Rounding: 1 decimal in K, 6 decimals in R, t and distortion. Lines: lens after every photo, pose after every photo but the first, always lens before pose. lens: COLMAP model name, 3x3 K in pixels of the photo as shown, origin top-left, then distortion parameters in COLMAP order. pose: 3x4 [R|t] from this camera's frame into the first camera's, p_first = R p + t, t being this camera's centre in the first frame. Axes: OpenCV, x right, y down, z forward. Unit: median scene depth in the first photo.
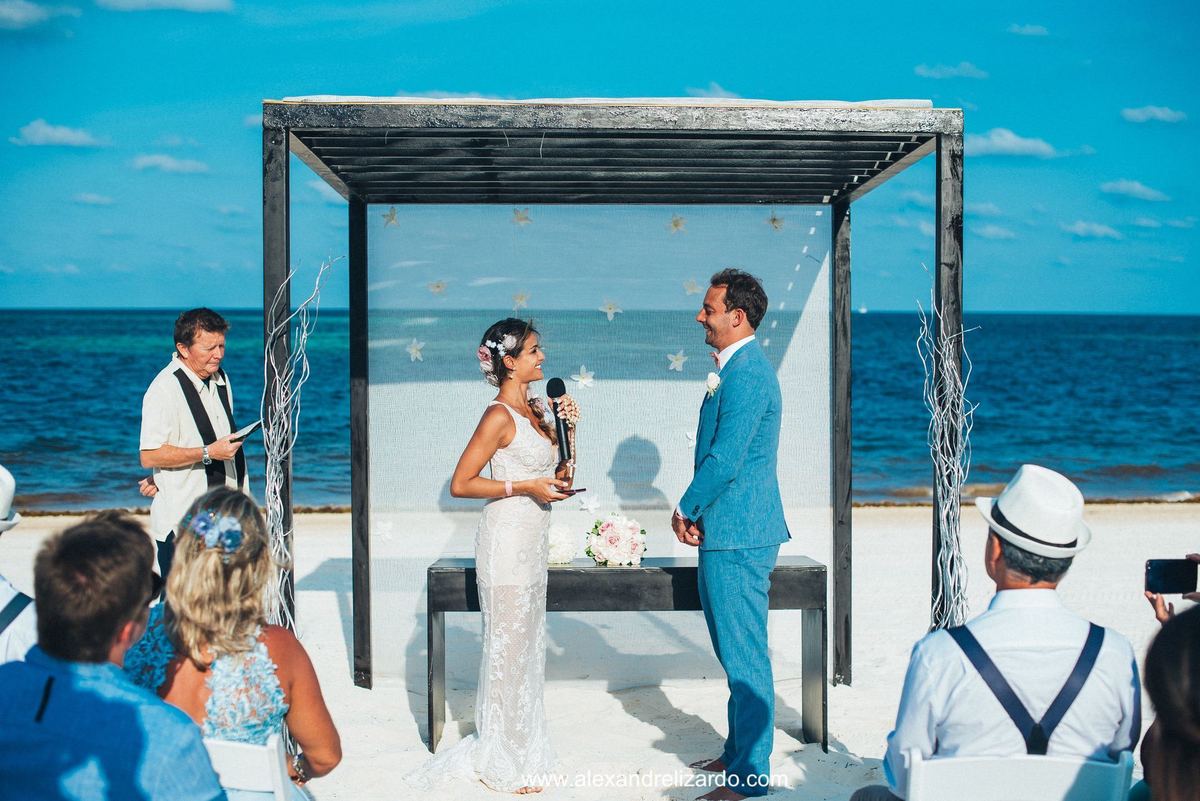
lens RADIAL K [[1690.7, 0, 600.0], [0, 1690.7, 400.5], [0, 0, 1]] dist [-0.143477, -0.061751]
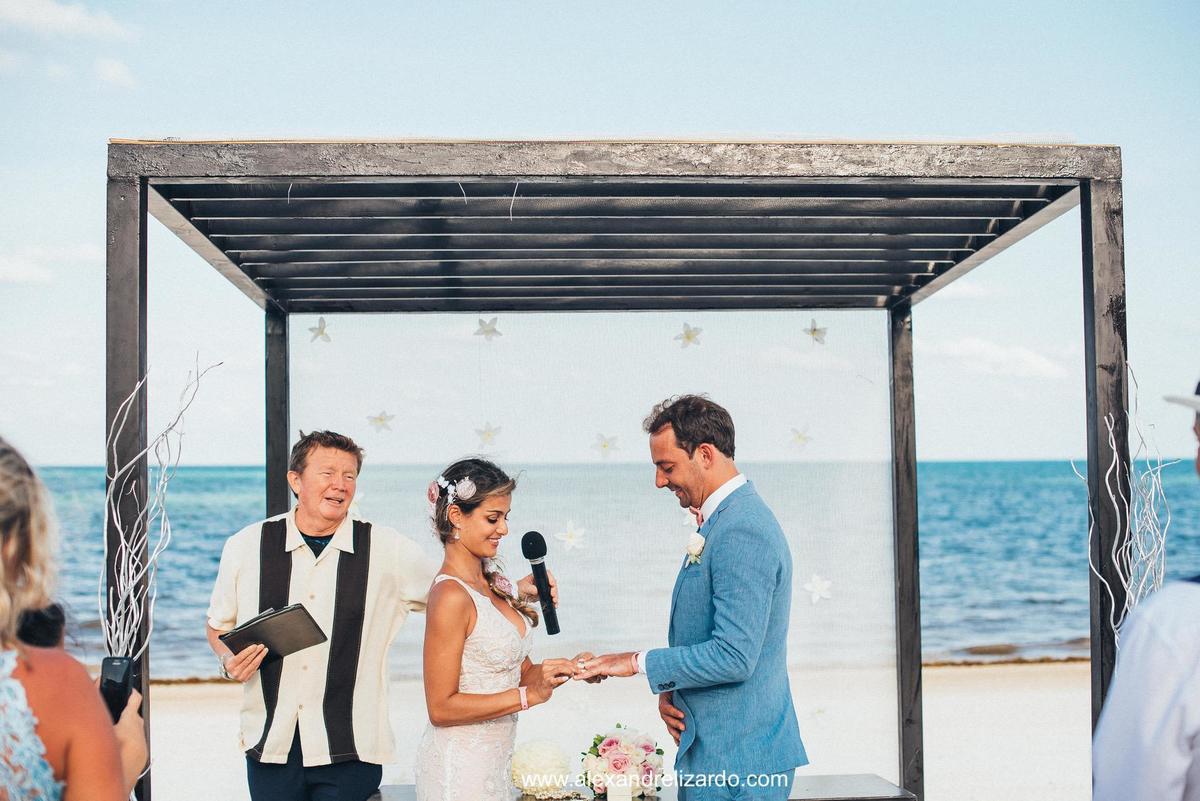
lens RADIAL K [[1713.2, 0, 600.0], [0, 1713.2, 400.5], [0, 0, 1]] dist [-0.141153, 0.028937]
pose [[0.999818, -0.010798, 0.015737, -0.011367], [0.012156, 0.995962, -0.088946, -0.008139], [-0.014713, 0.089121, 0.995912, 0.309477]]
